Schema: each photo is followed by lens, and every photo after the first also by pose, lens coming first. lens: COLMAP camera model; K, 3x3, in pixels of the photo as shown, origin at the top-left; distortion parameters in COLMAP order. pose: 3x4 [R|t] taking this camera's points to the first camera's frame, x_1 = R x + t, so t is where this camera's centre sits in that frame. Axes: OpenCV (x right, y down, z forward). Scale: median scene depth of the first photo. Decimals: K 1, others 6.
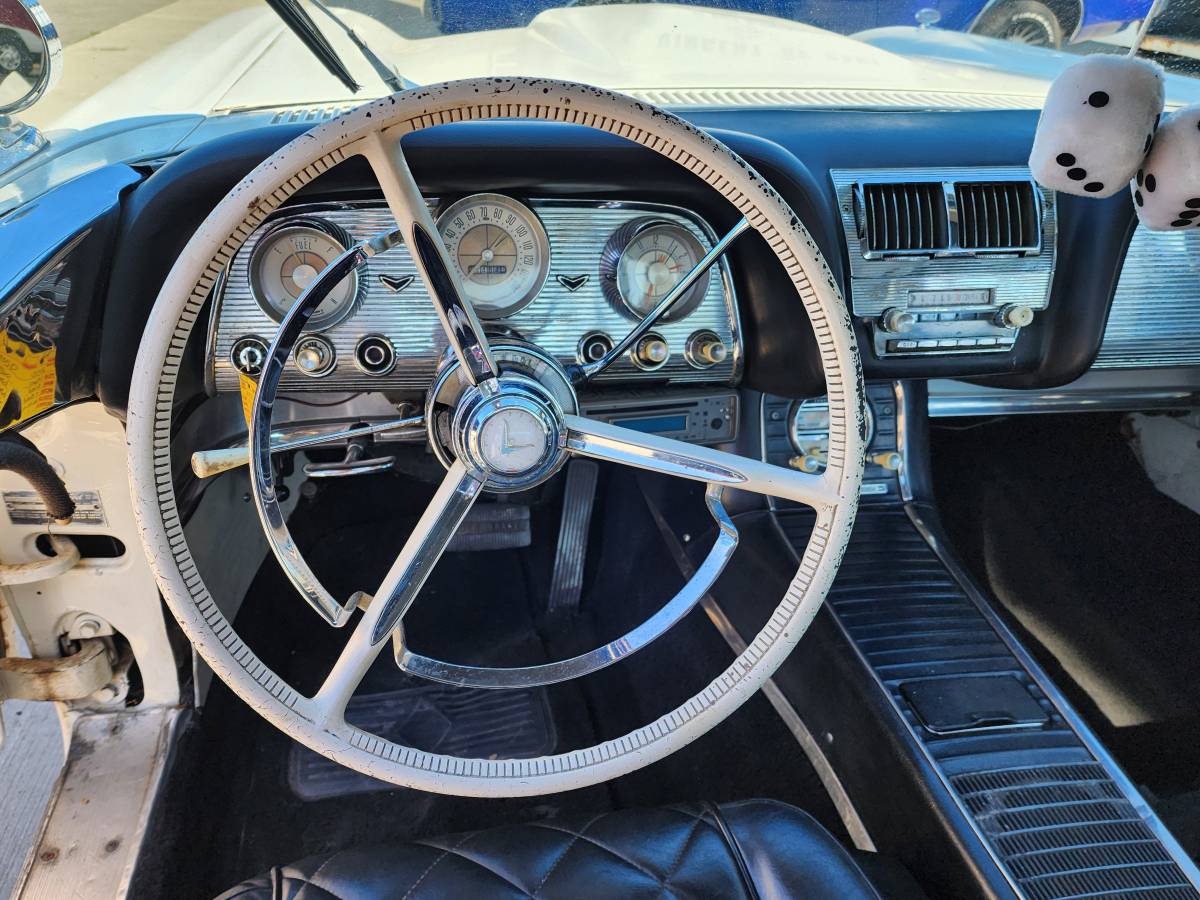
lens RADIAL K [[925.9, 0, 600.0], [0, 925.9, 450.0], [0, 0, 1]] dist [0.068428, -0.072146]
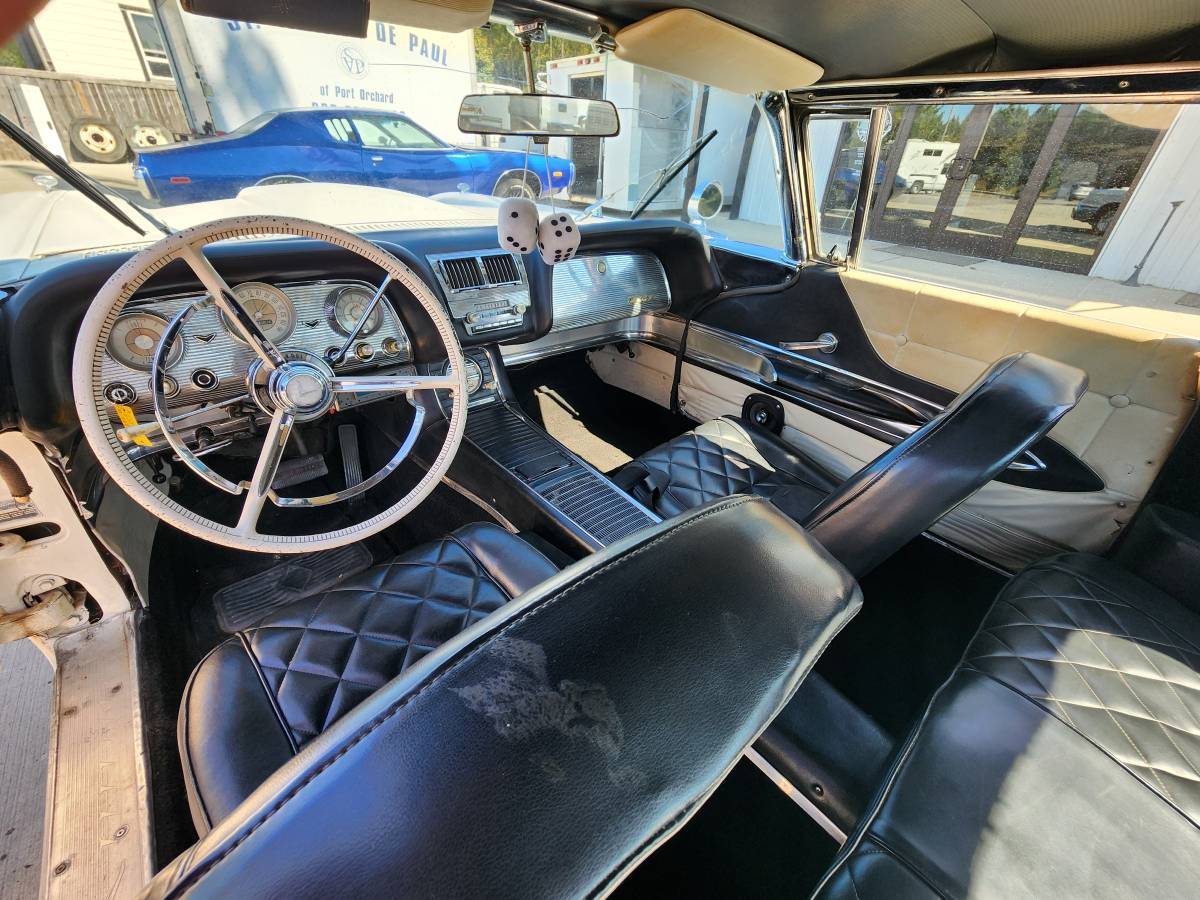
lens RADIAL K [[480.6, 0, 600.0], [0, 480.6, 450.0], [0, 0, 1]] dist [0.001355, 0.000020]
pose [[0.860735, -0.265980, 0.434038, -0.018227], [0.236810, 0.963977, 0.121113, 0.107815], [-0.450617, -0.001462, 0.892716, -0.216118]]
